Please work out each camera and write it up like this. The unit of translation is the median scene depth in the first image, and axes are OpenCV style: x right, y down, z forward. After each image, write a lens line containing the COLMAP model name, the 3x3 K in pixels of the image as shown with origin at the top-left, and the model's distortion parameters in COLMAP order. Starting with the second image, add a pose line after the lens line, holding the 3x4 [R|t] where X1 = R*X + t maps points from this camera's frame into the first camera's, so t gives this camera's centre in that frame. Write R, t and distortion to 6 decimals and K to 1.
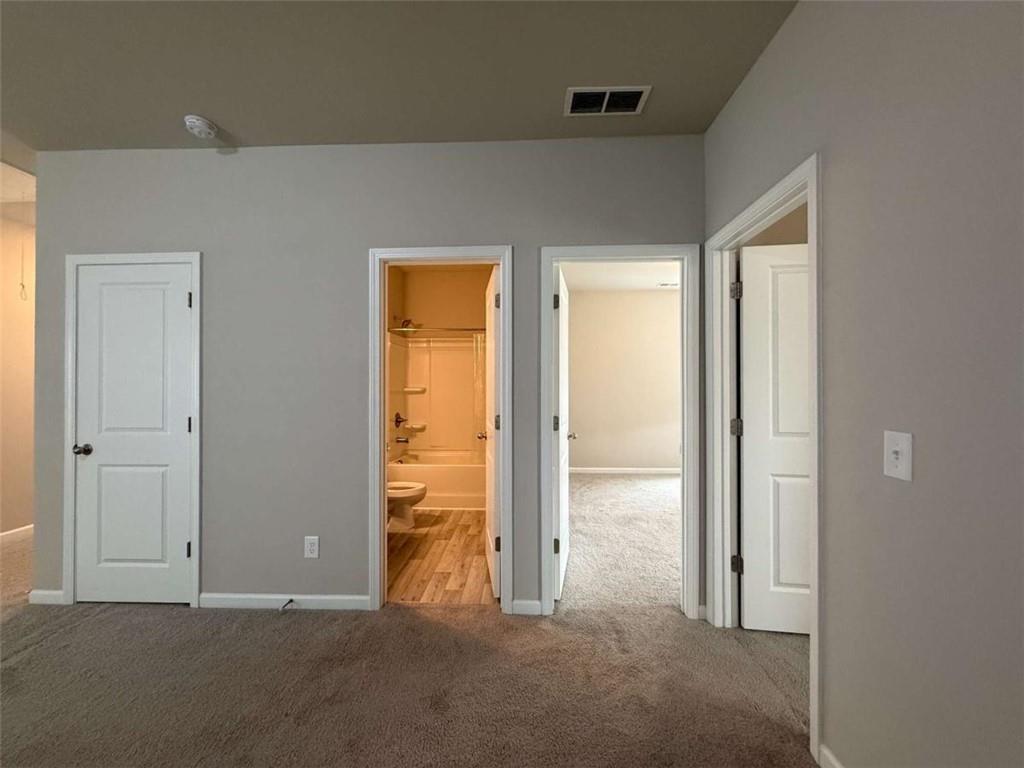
lens RADIAL K [[408.1, 0, 514.3], [0, 408.1, 388.7], [0, 0, 1]] dist [-0.000065, -0.001195]
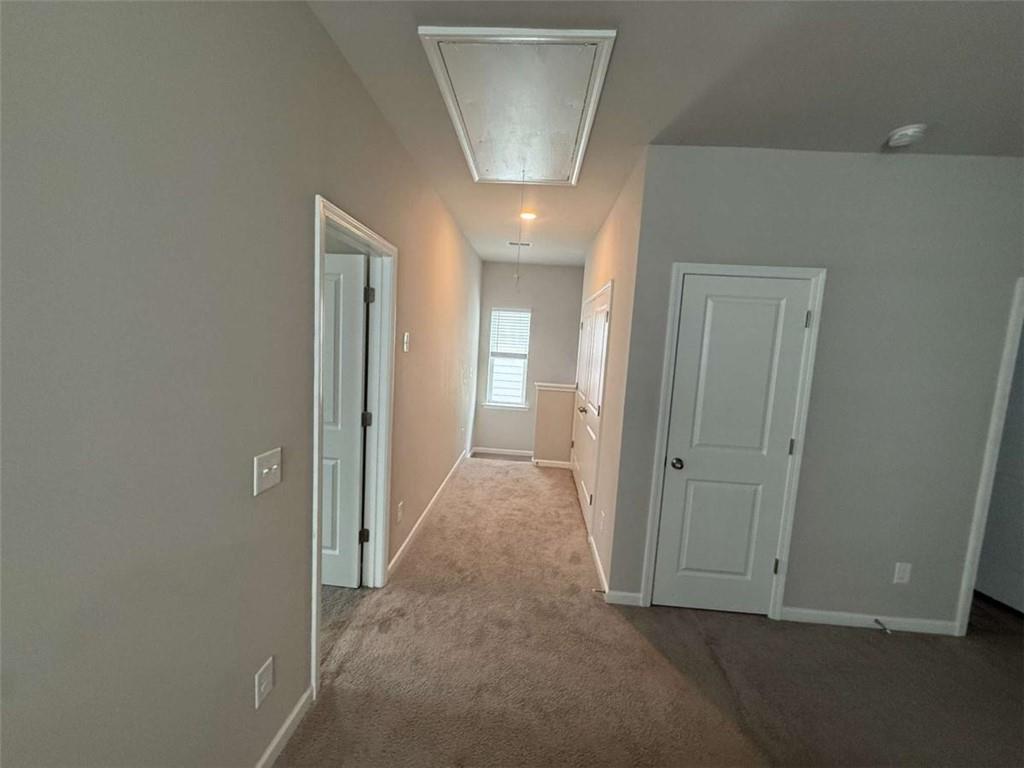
lens RADIAL K [[408.1, 0, 503.2], [0, 408.1, 442.9], [0, 0, 1]] dist [-0.000065, -0.001195]
pose [[0.997051, 0.069975, -0.031518, -1.461833], [-0.066028, 0.991459, 0.112466, 0.013060], [0.039118, -0.110053, 0.993156, -0.022564]]
